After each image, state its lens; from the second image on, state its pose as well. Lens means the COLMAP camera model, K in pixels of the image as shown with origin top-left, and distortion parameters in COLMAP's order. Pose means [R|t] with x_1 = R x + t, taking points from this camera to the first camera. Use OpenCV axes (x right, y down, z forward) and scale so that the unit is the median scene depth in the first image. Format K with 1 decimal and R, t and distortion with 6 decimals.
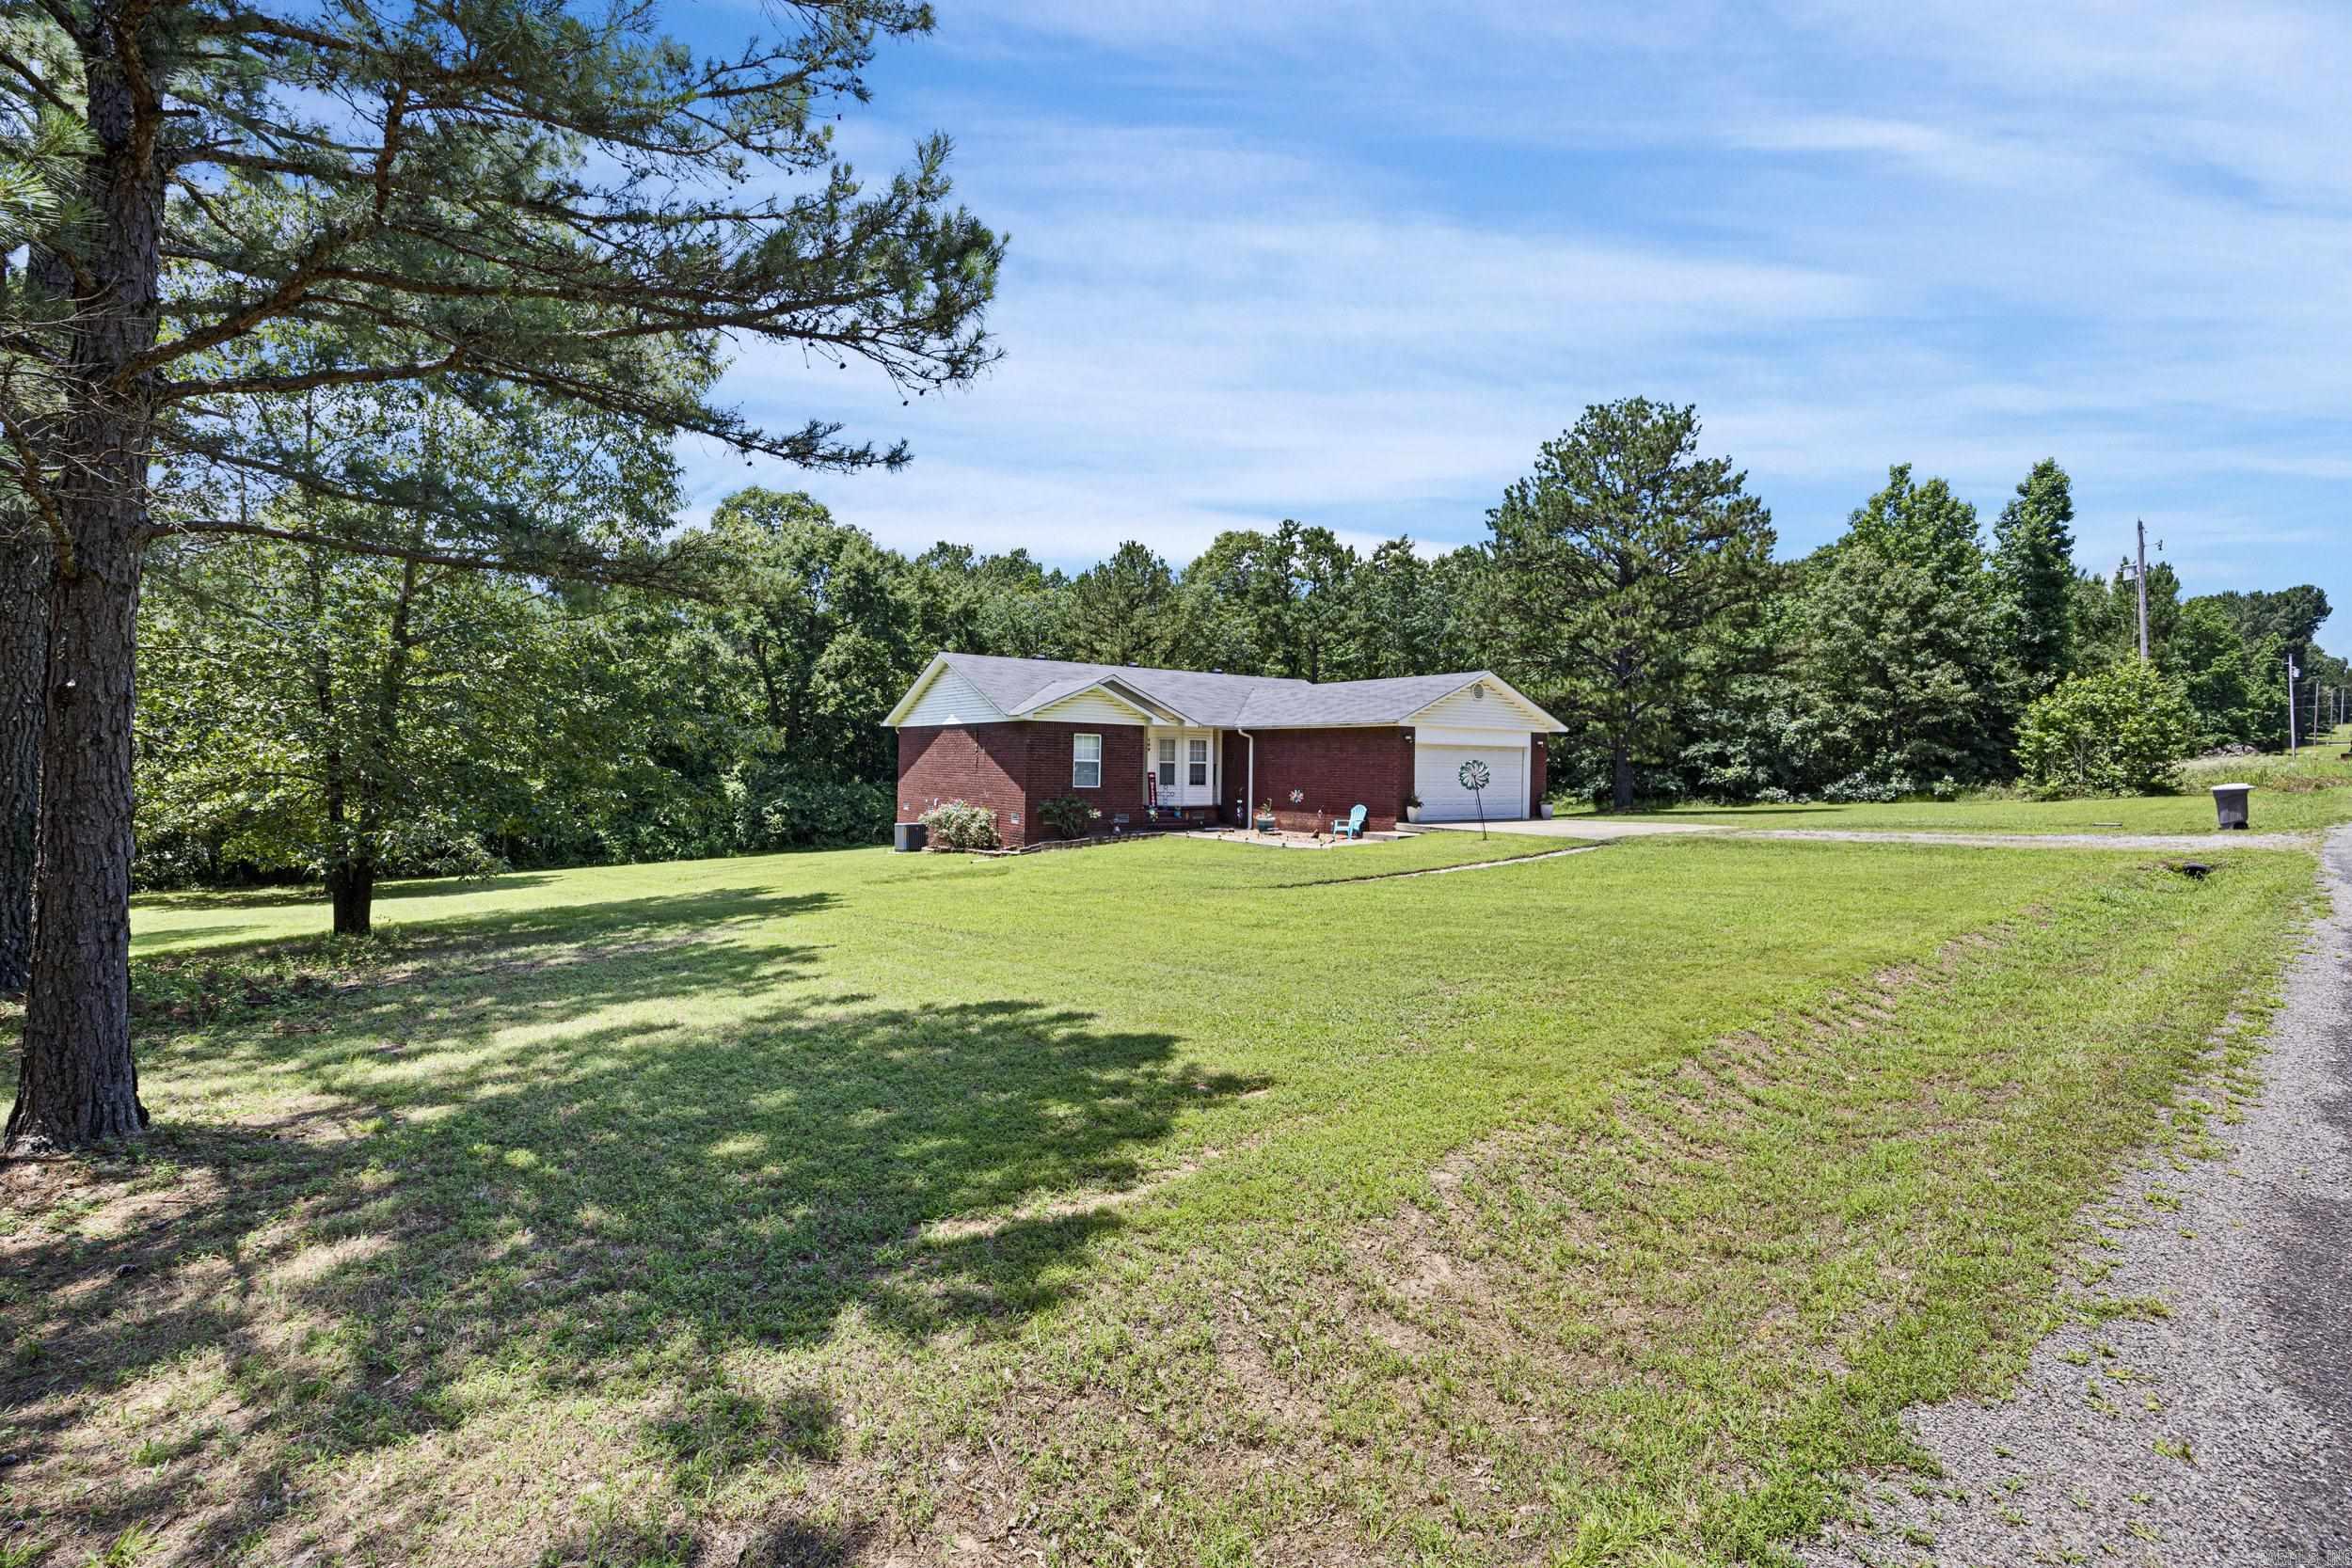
lens RADIAL K [[1086.7, 0, 1177.1], [0, 1086.7, 799.4], [0, 0, 1]] dist [-0.010842, 0.000140]
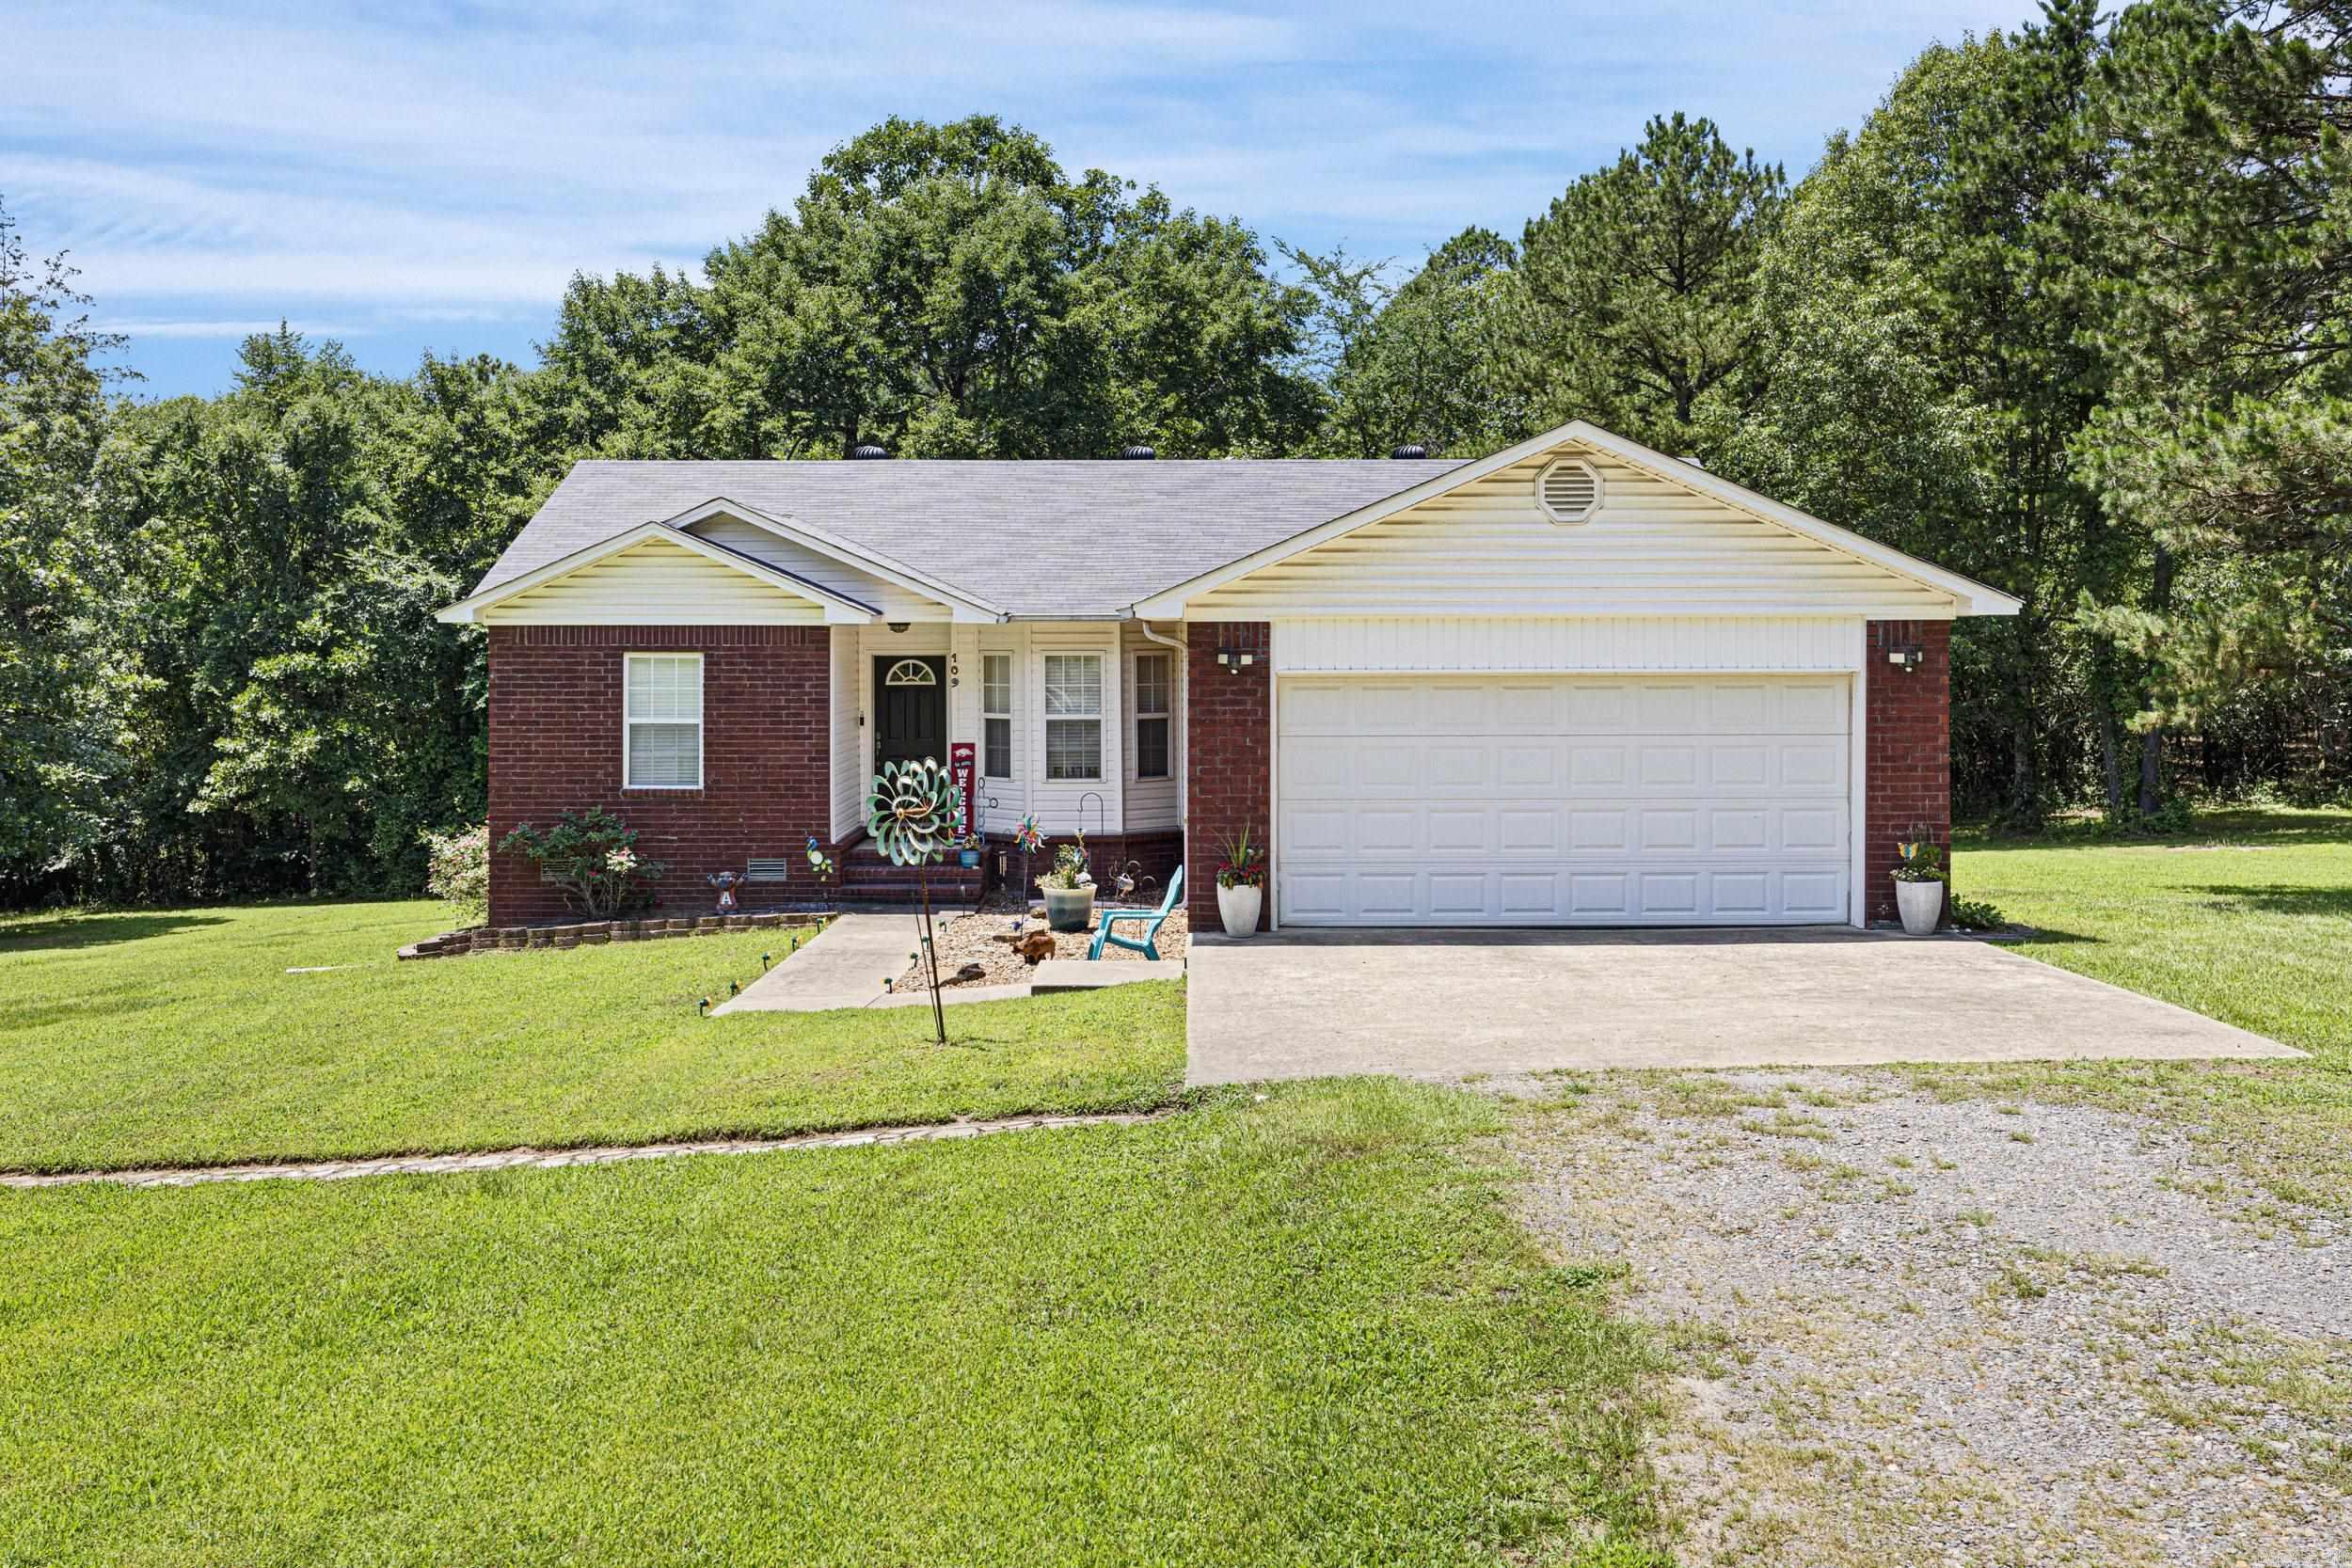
lens RADIAL K [[2301.6, 0, 1176.0], [0, 2301.6, 784.0], [0, 0, 1]] dist [0.004902, 0.012995]
pose [[0.840259, 0.015972, -0.541950, 0.469805], [-0.001560, 0.999633, 0.027041, -0.032622], [0.542183, -0.021876, 0.839975, 0.371438]]
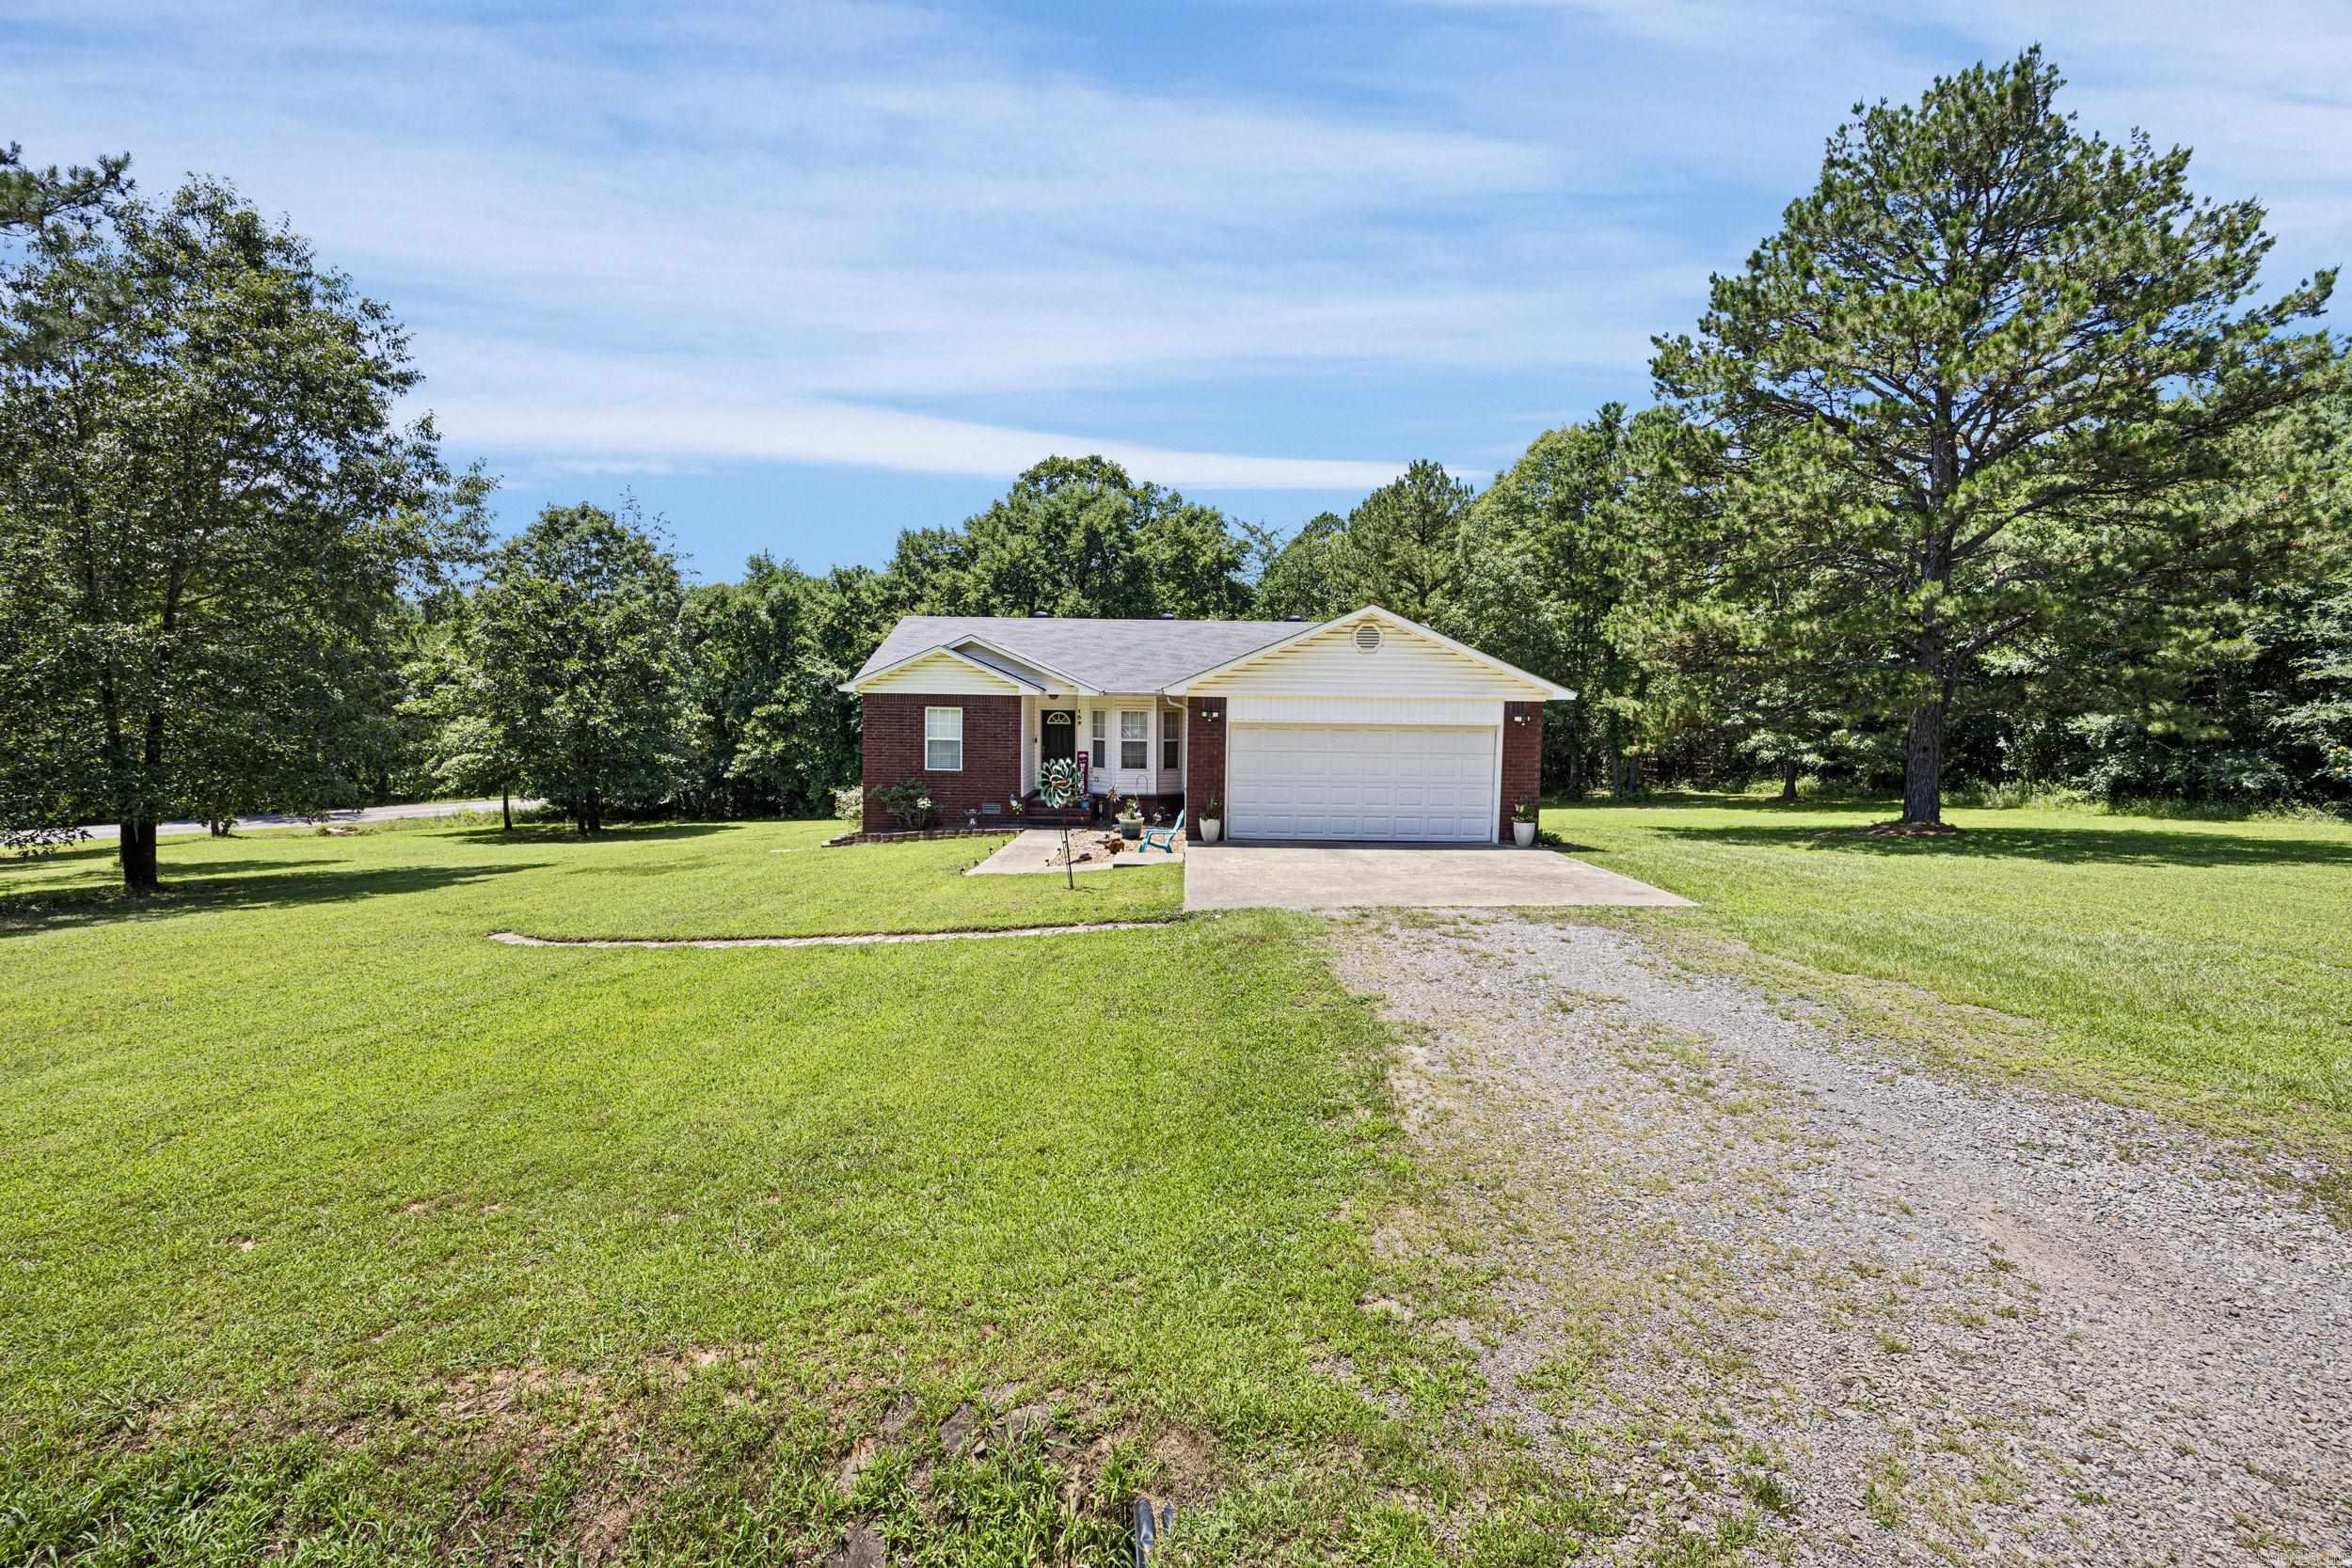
lens RADIAL K [[1086.7, 0, 1177.1], [0, 1086.7, 799.4], [0, 0, 1]] dist [-0.010842, 0.000140]
pose [[0.837714, 0.043322, -0.544388, 0.476007], [-0.018102, 0.998504, 0.051604, -0.032468], [0.545809, -0.033375, 0.837244, 0.361759]]
